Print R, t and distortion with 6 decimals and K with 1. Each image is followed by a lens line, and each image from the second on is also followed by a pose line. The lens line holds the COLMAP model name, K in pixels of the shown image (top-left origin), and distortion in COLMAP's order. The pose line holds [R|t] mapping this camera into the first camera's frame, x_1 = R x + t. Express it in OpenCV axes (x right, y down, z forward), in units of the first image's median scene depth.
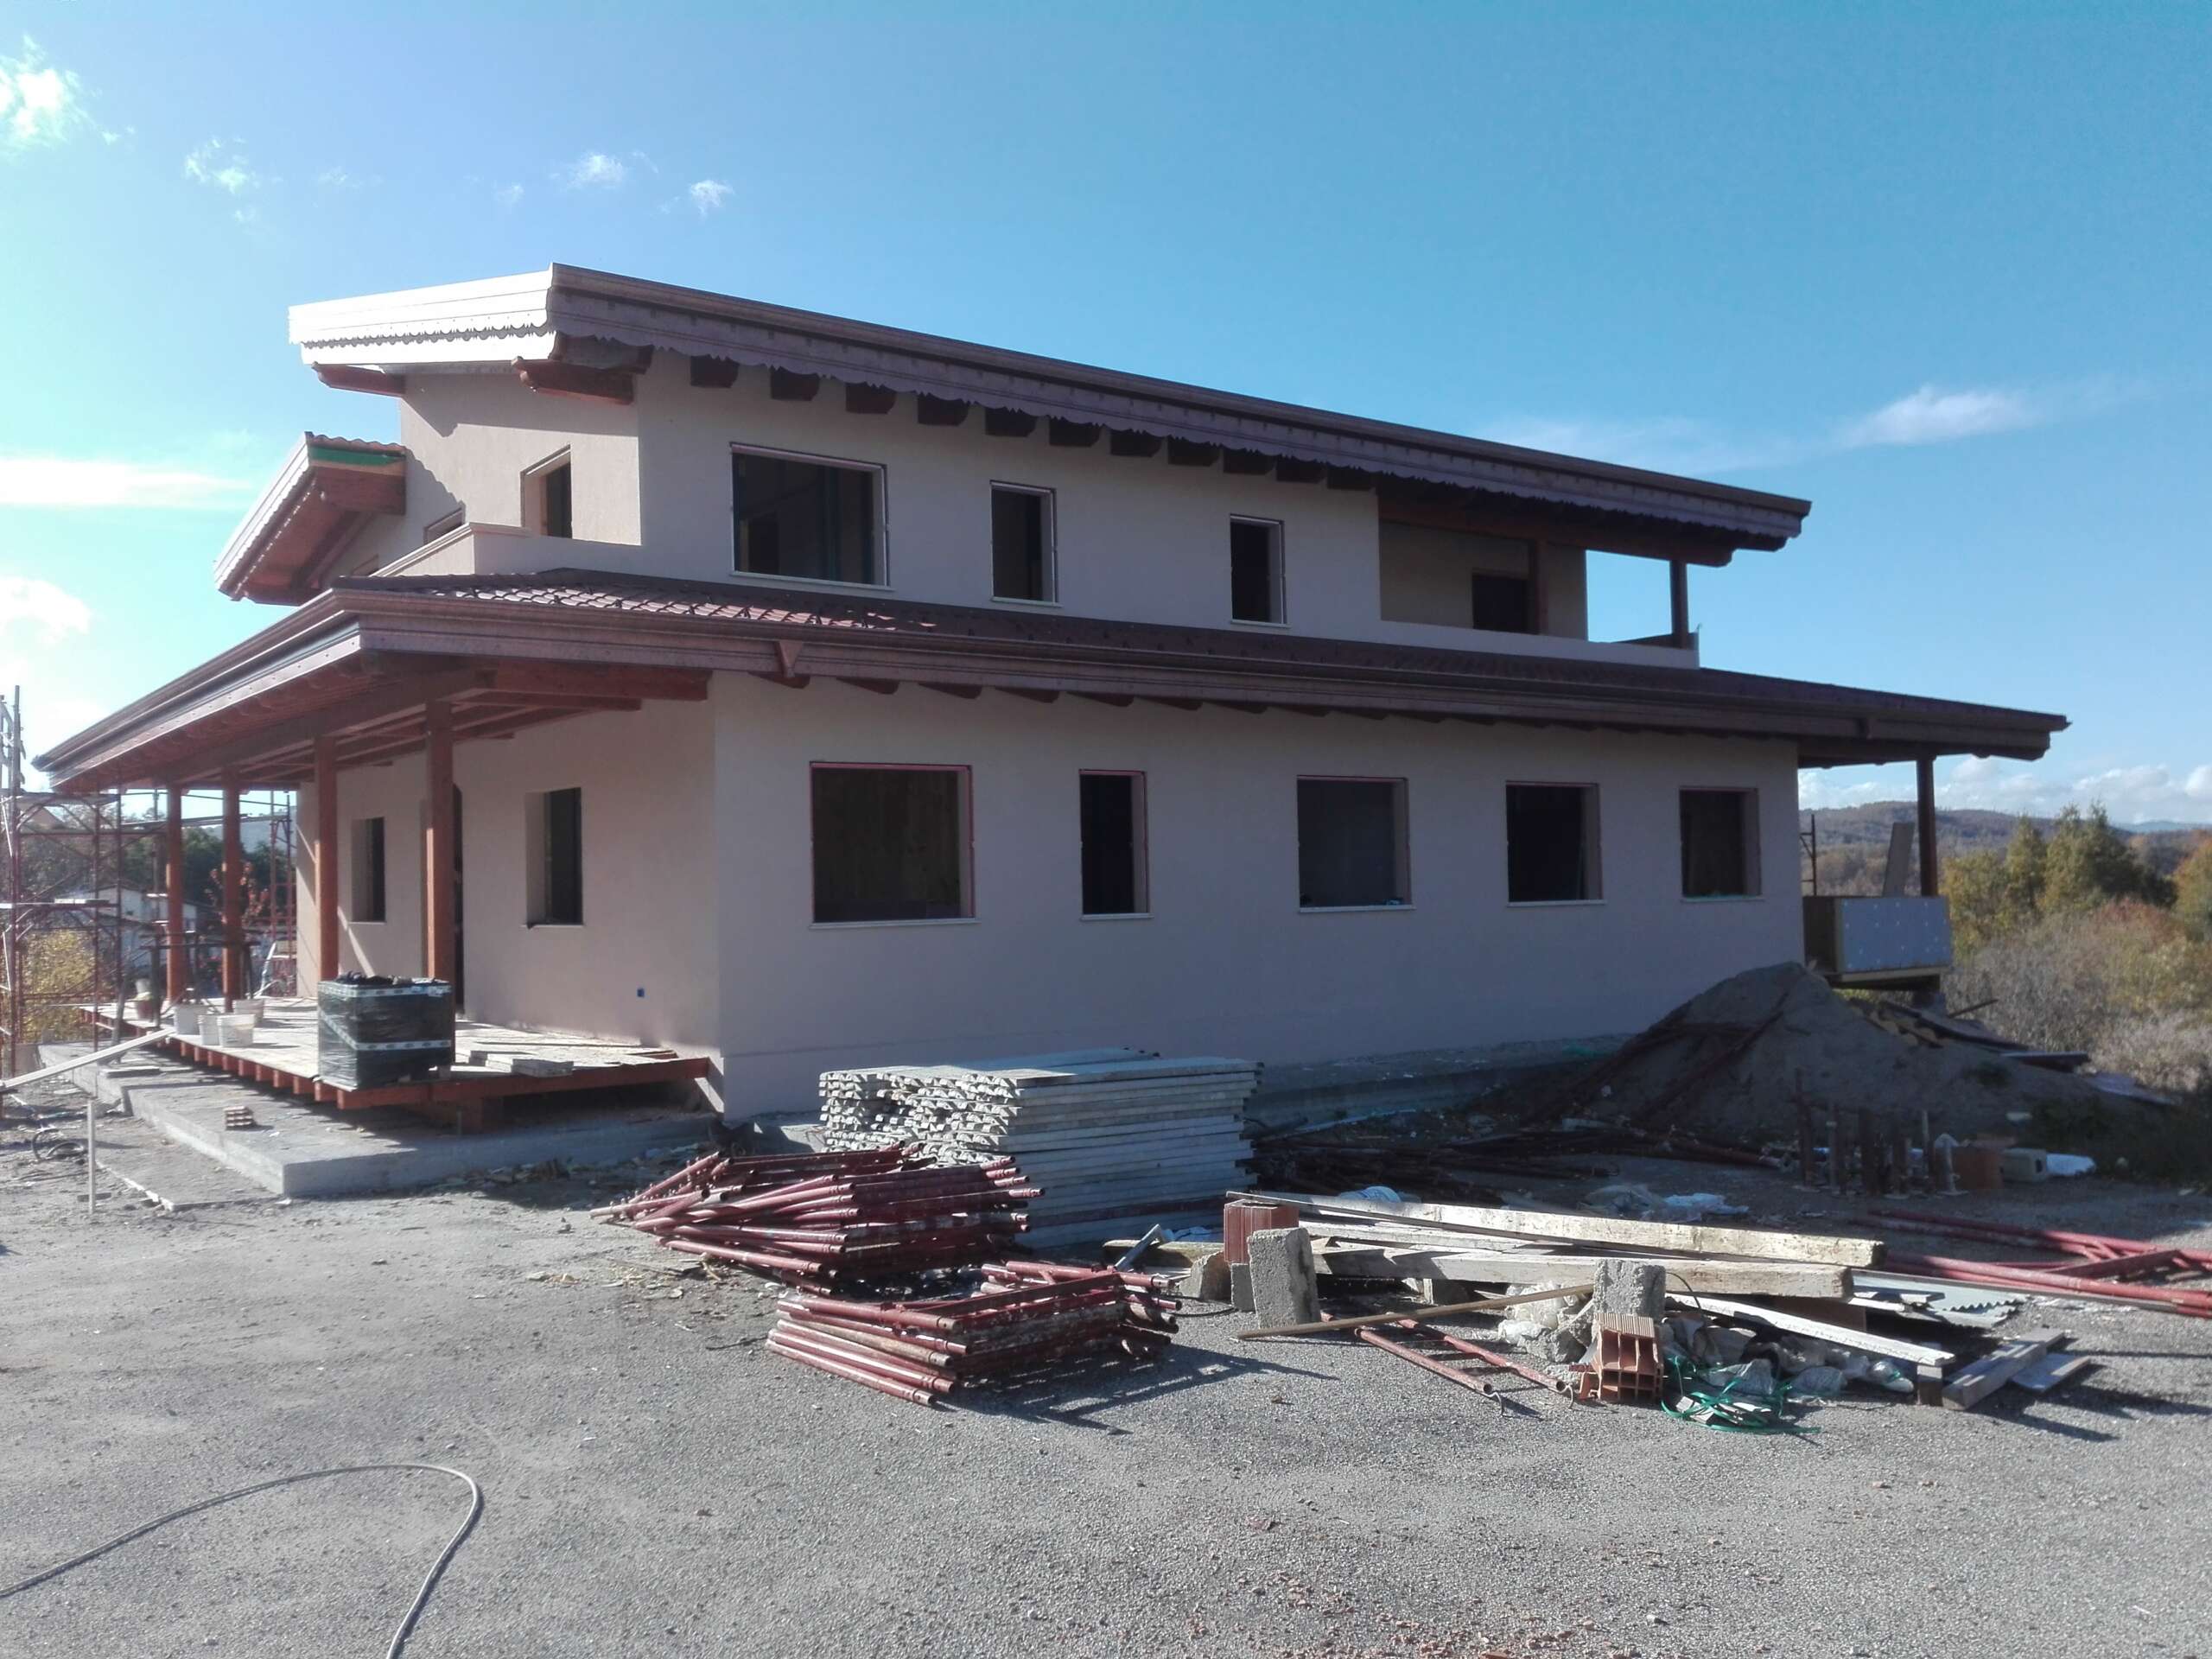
lens RADIAL K [[1948.2, 0, 1098.3], [0, 1948.2, 835.0], [0, 0, 1]] dist [0.005895, 0.001574]
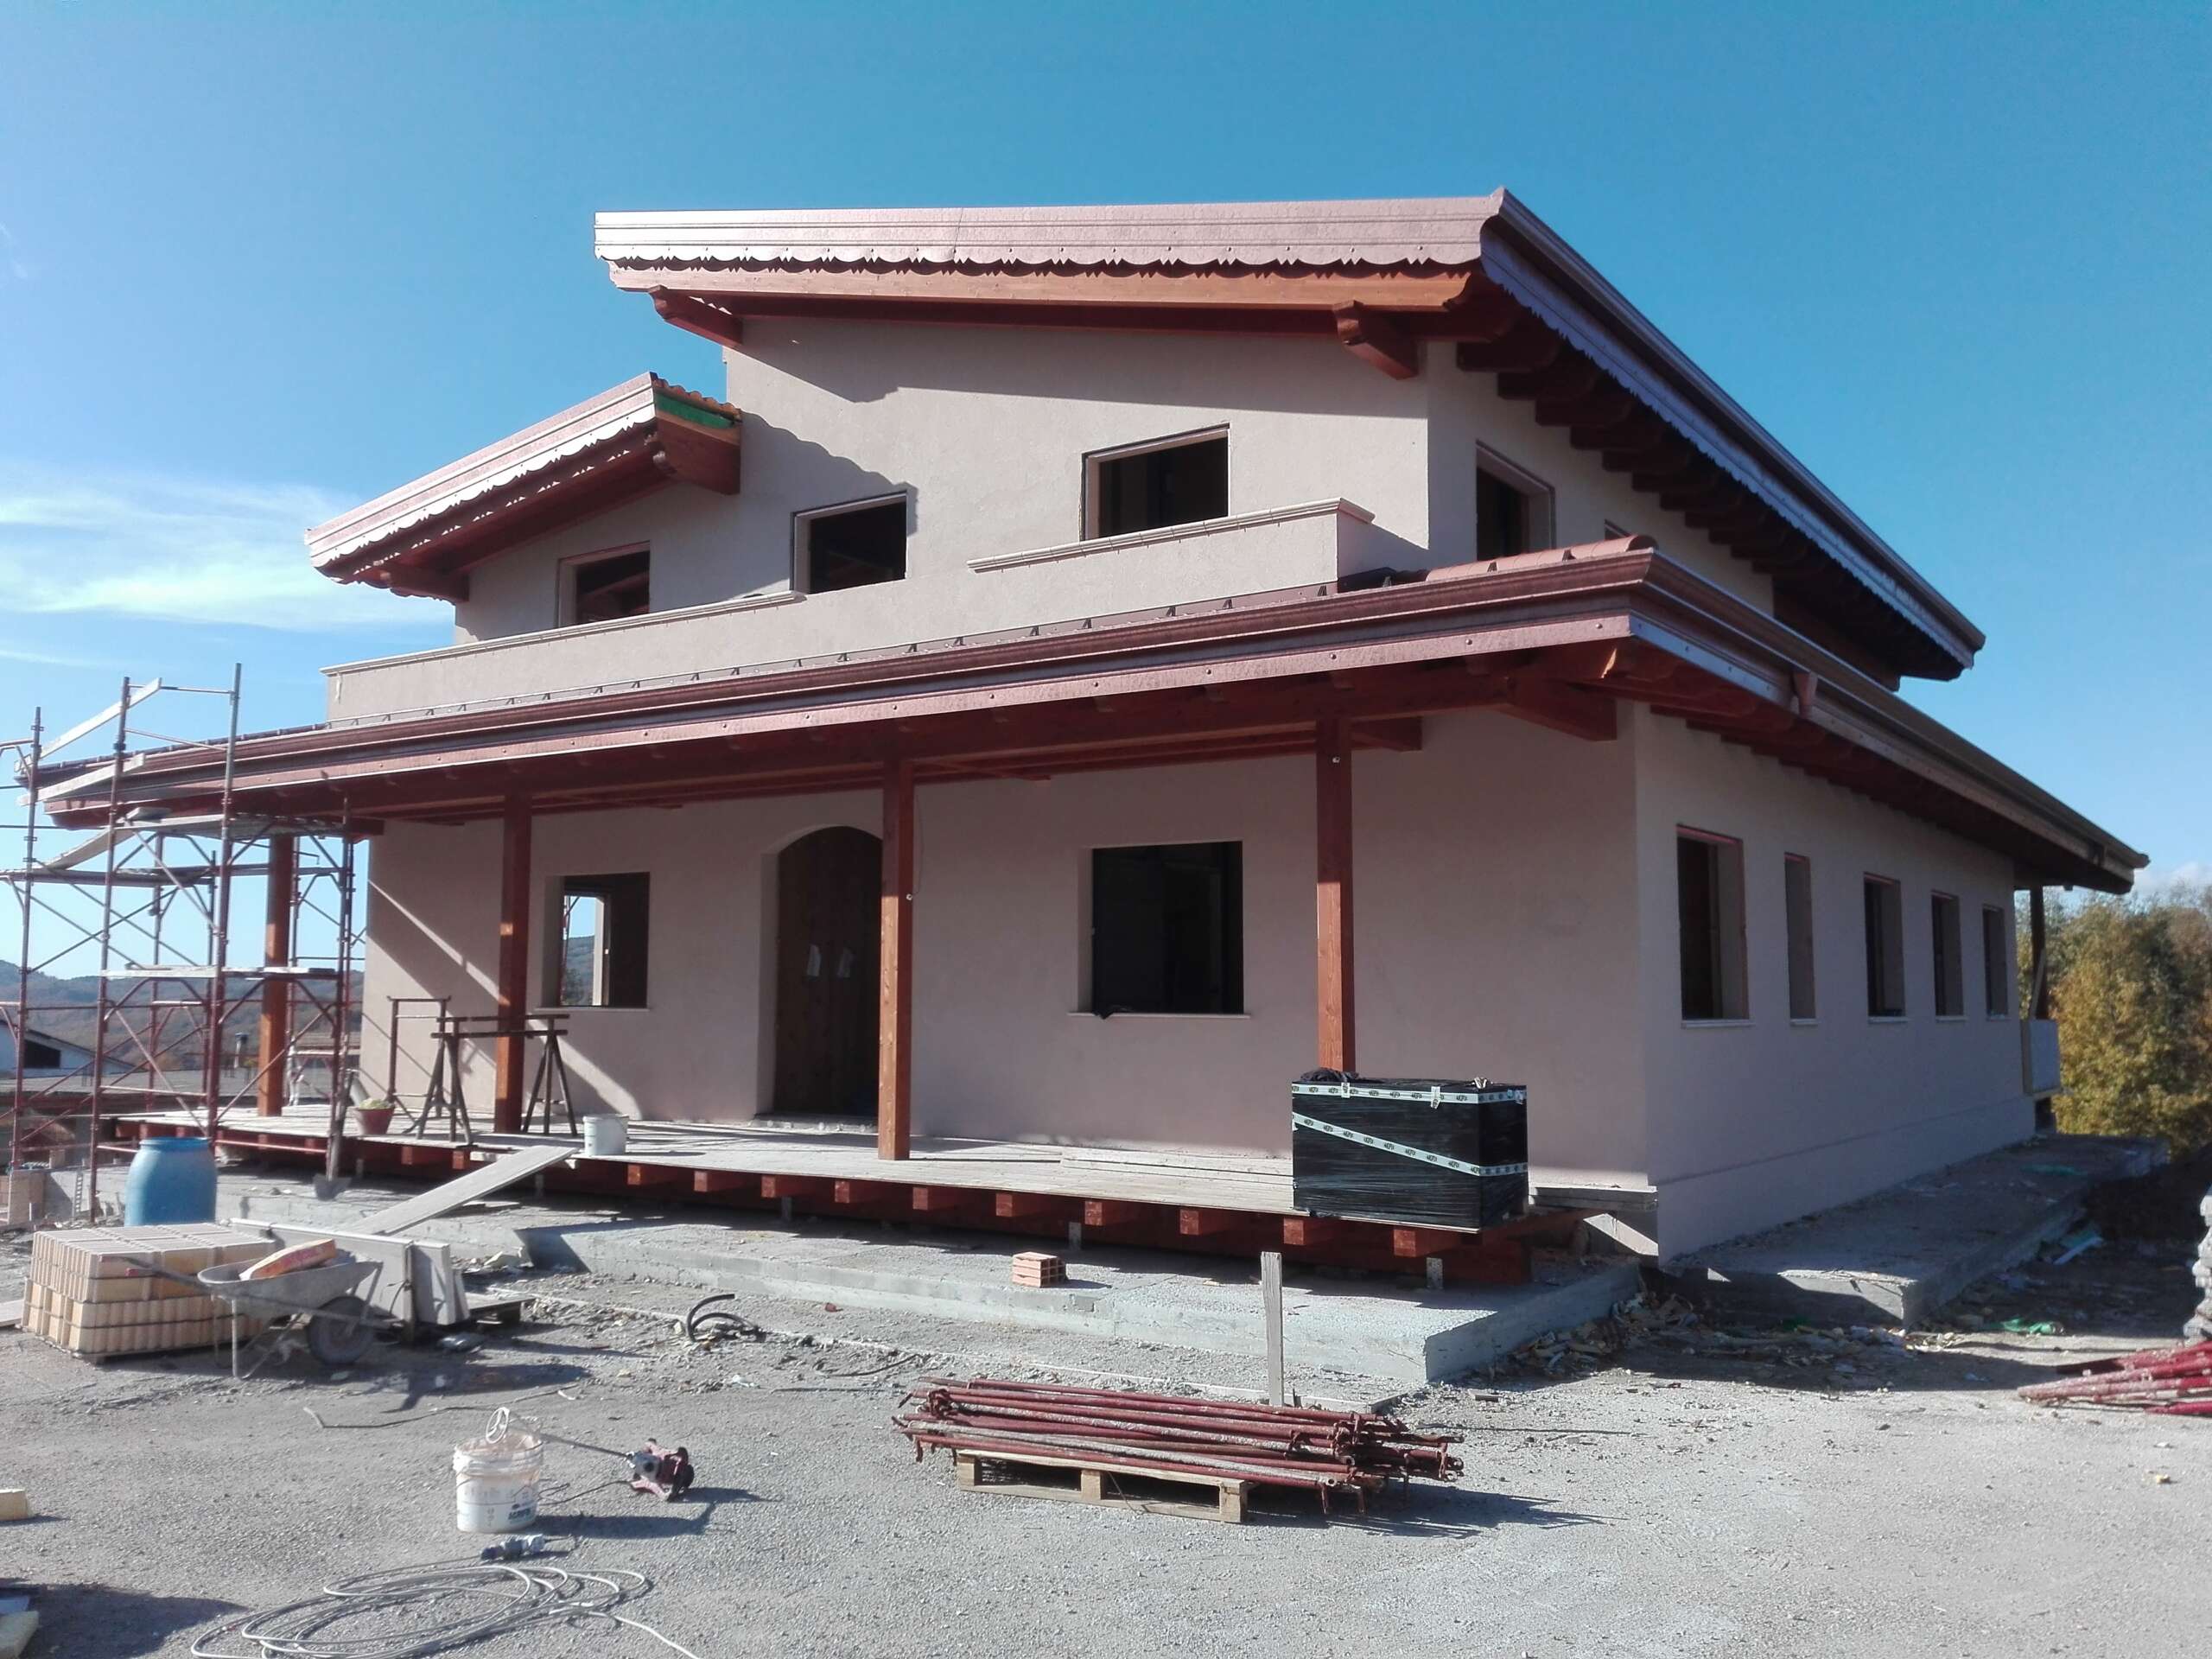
lens RADIAL K [[1948.2, 0, 1108.6], [0, 1948.2, 828.6], [0, 0, 1]] dist [0.005895, 0.001574]
pose [[0.942422, 0.054531, 0.329952, -0.476277], [-0.033365, 0.997025, -0.069477, 0.021423], [-0.332759, 0.054468, 0.941438, 0.218735]]
